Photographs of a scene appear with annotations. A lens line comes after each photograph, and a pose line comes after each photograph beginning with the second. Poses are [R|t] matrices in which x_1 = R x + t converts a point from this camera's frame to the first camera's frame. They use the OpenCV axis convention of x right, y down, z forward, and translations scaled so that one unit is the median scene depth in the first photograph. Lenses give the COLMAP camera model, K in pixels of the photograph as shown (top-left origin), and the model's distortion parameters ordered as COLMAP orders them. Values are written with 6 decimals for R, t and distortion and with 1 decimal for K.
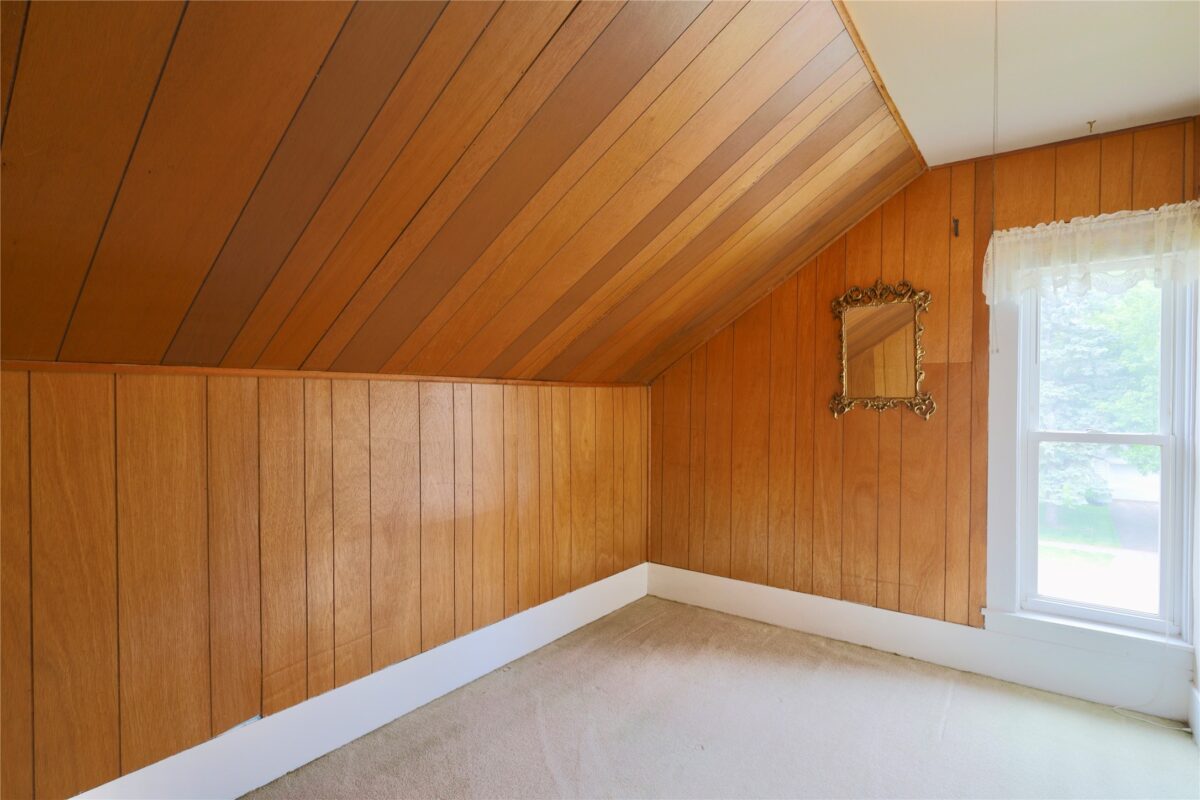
lens RADIAL K [[592.0, 0, 600.0], [0, 592.0, 399.4], [0, 0, 1]] dist [-0.000143, -0.000168]
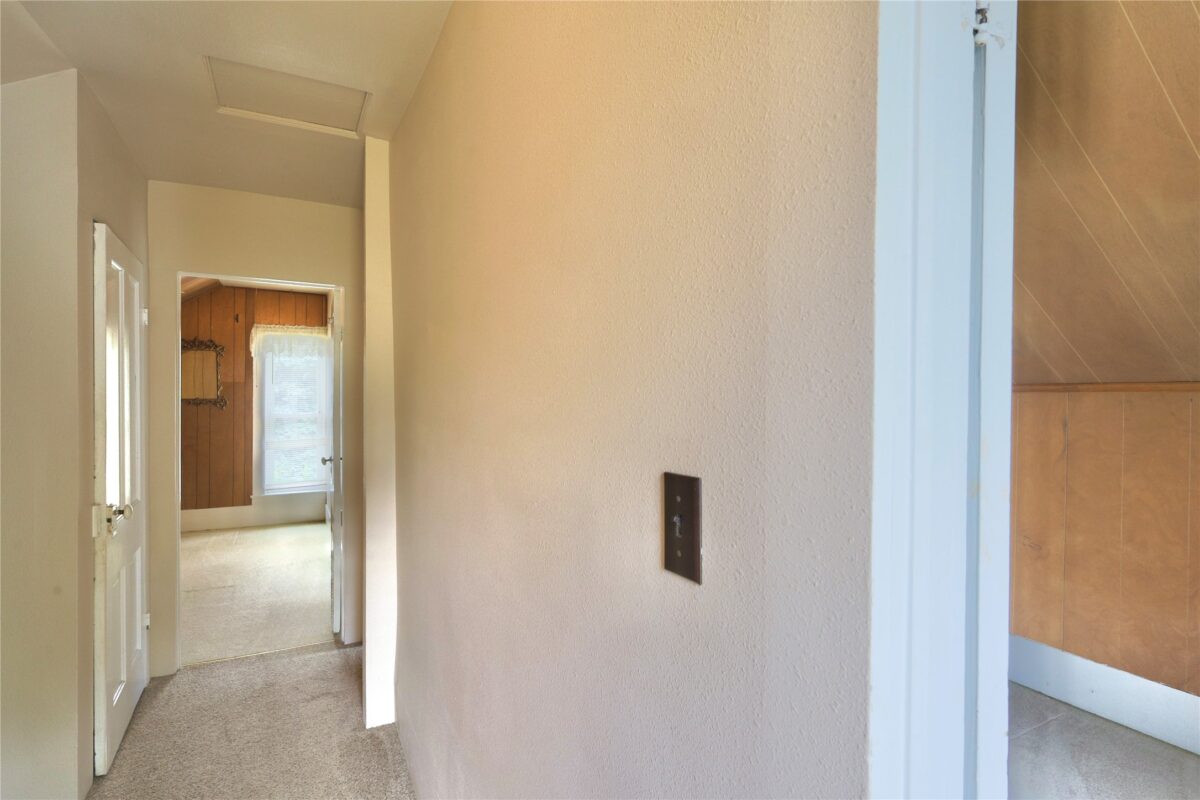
lens RADIAL K [[592.0, 0, 598.7], [0, 592.0, 395.9], [0, 0, 1]] dist [-0.000143, -0.000168]
pose [[0.435529, -0.003328, 0.900168, -0.730481], [0.006334, 0.999980, 0.000632, -0.005579], [-0.900152, 0.005426, 0.435541, -1.067462]]
